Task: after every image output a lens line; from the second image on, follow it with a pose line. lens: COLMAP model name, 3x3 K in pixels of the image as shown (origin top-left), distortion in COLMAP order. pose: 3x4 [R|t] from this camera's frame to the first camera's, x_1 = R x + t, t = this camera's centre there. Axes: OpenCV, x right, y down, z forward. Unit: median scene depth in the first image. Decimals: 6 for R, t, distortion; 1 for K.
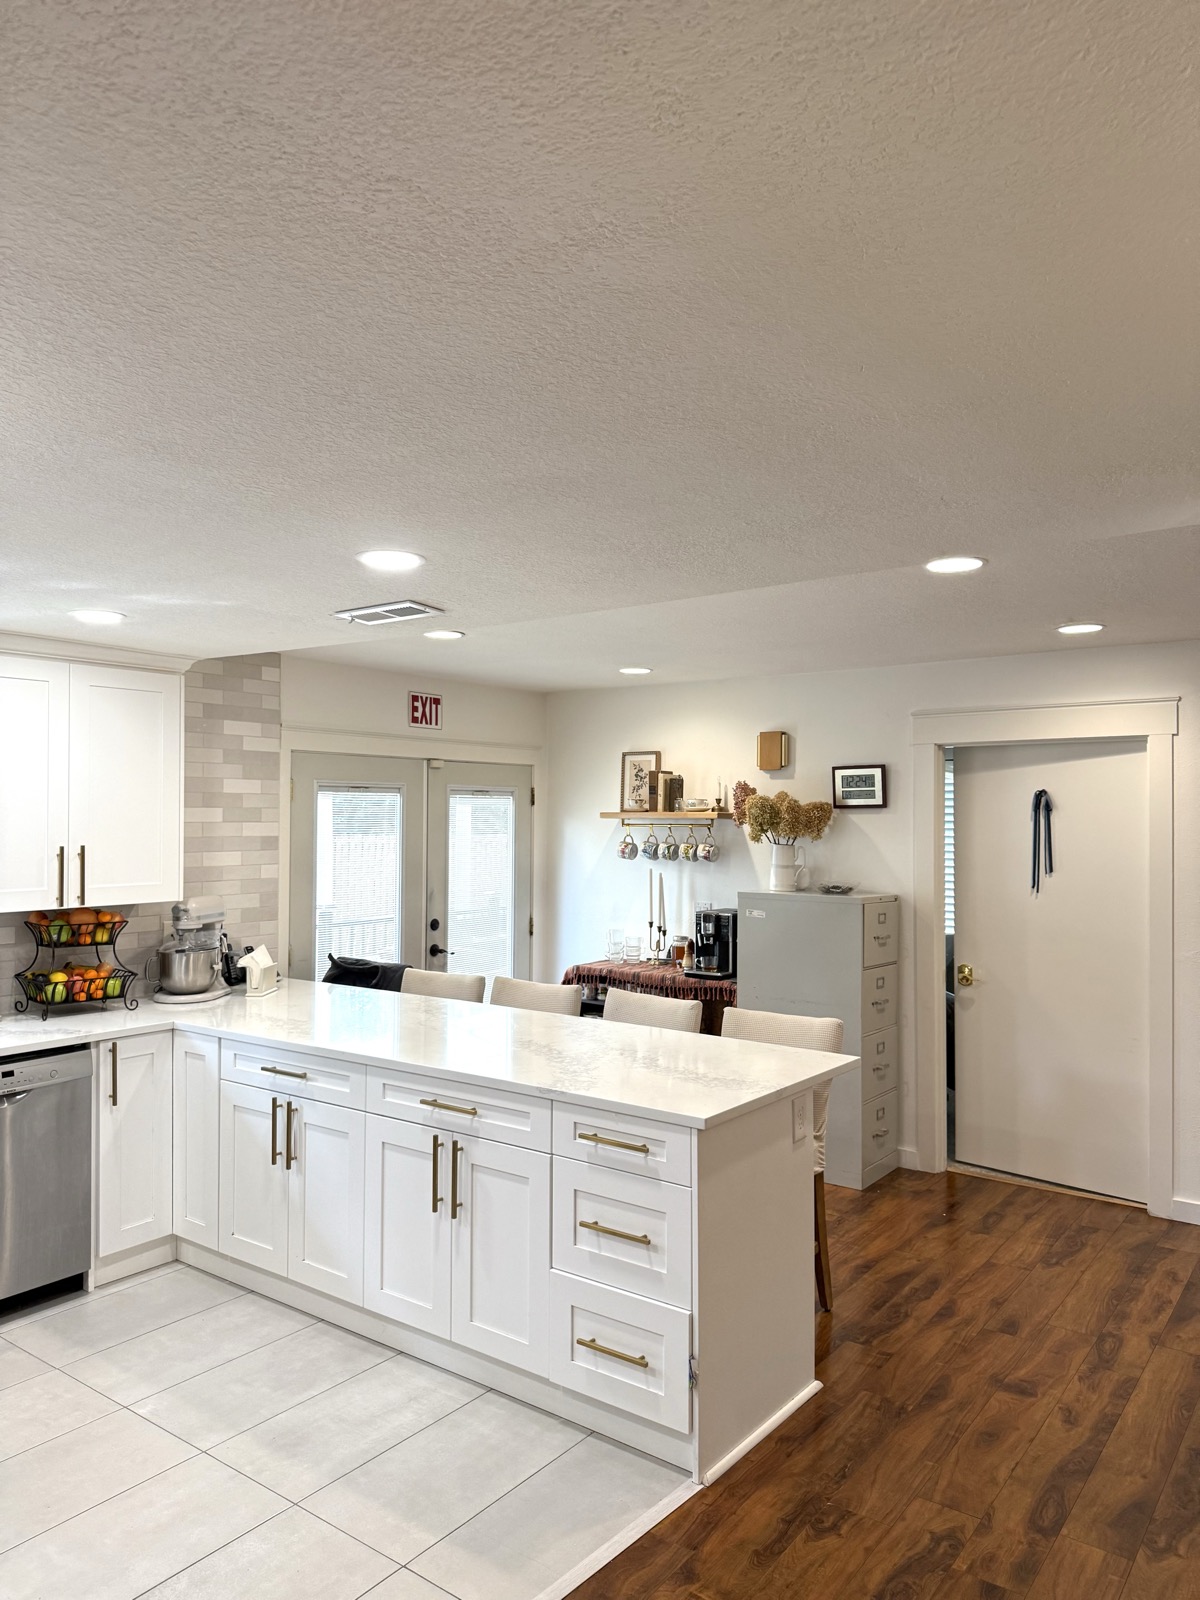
lens RADIAL K [[1105.1, 0, 647.6], [0, 1105.1, 820.0], [0, 0, 1]] dist [0.106548, -0.170482]
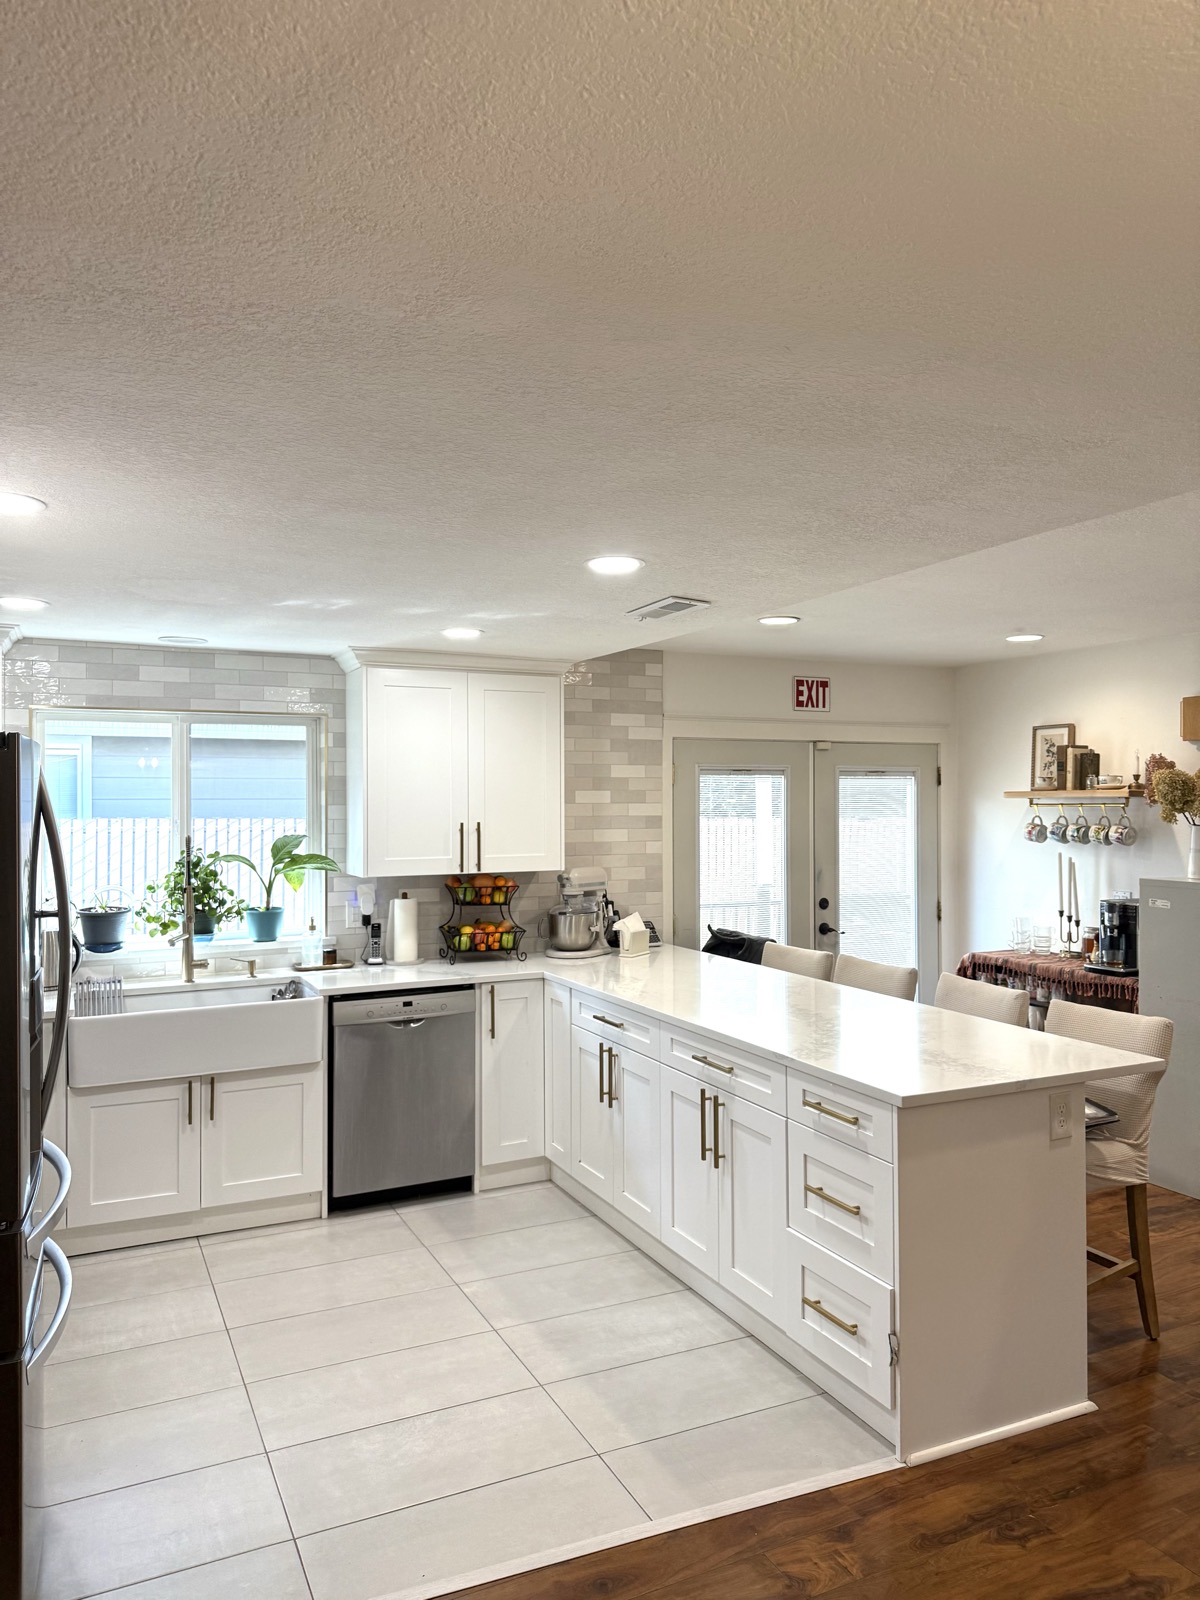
lens RADIAL K [[1112.1, 0, 600.0], [0, 1112.1, 800.0], [0, 0, 1]] dist [0.103777, -0.177263]
pose [[0.884814, -0.007340, -0.465886, 0.172322], [0.005369, 0.999970, -0.005558, 0.006311], [0.465913, 0.002417, 0.884827, -0.003927]]
